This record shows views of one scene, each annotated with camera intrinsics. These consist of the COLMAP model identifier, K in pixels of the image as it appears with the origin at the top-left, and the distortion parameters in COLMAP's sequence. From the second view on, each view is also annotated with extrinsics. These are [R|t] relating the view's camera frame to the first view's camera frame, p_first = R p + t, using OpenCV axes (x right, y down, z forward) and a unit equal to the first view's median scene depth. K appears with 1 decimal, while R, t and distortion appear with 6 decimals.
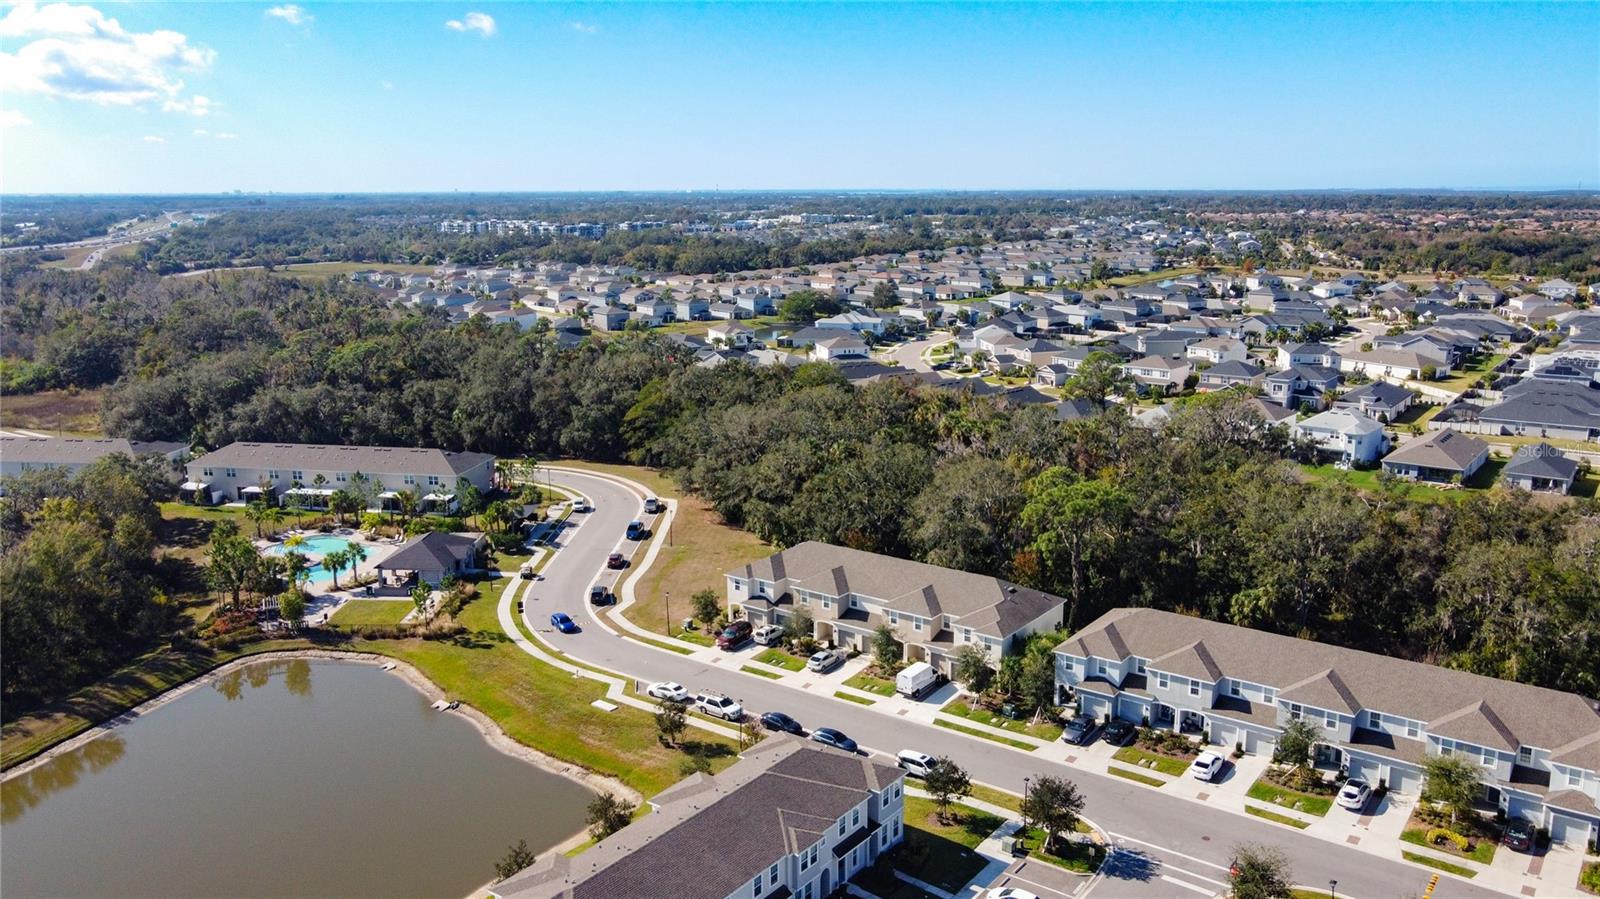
lens RADIAL K [[1259.1, 0, 800.0], [0, 1259.1, 449.5], [0, 0, 1]] dist [-0.004118, 0.034646]
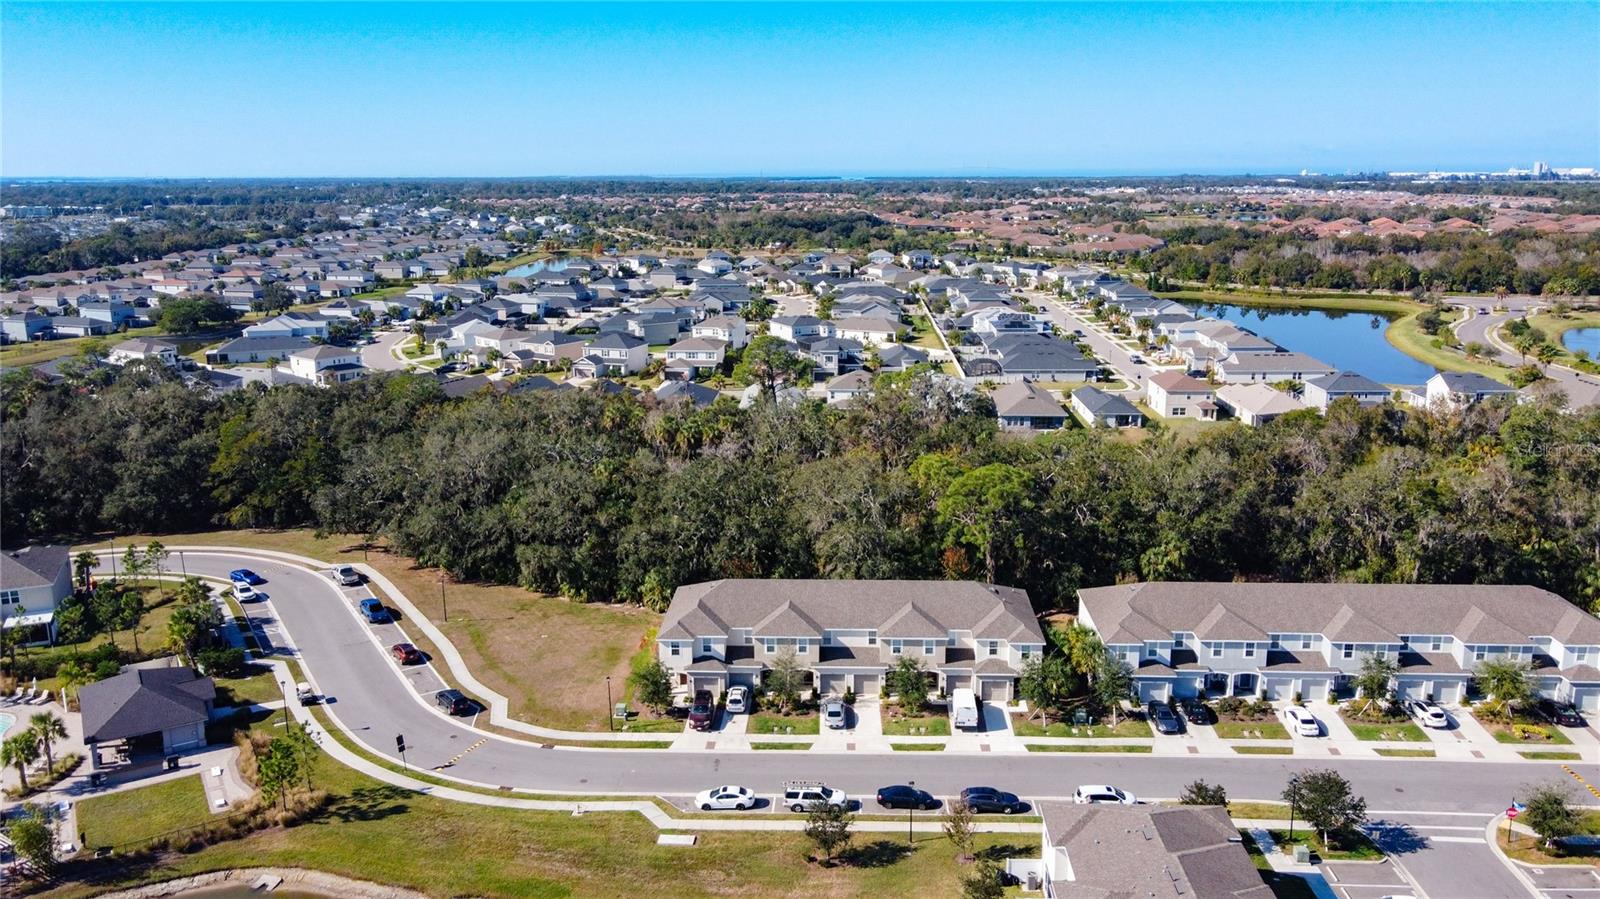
lens RADIAL K [[1259.1, 0, 800.0], [0, 1259.1, 449.5], [0, 0, 1]] dist [-0.004118, 0.034646]
pose [[0.825811, -0.123611, 0.550233, -0.416608], [0.118319, 0.991943, 0.045264, -0.046941], [-0.551395, 0.027724, 0.833784, 0.280445]]
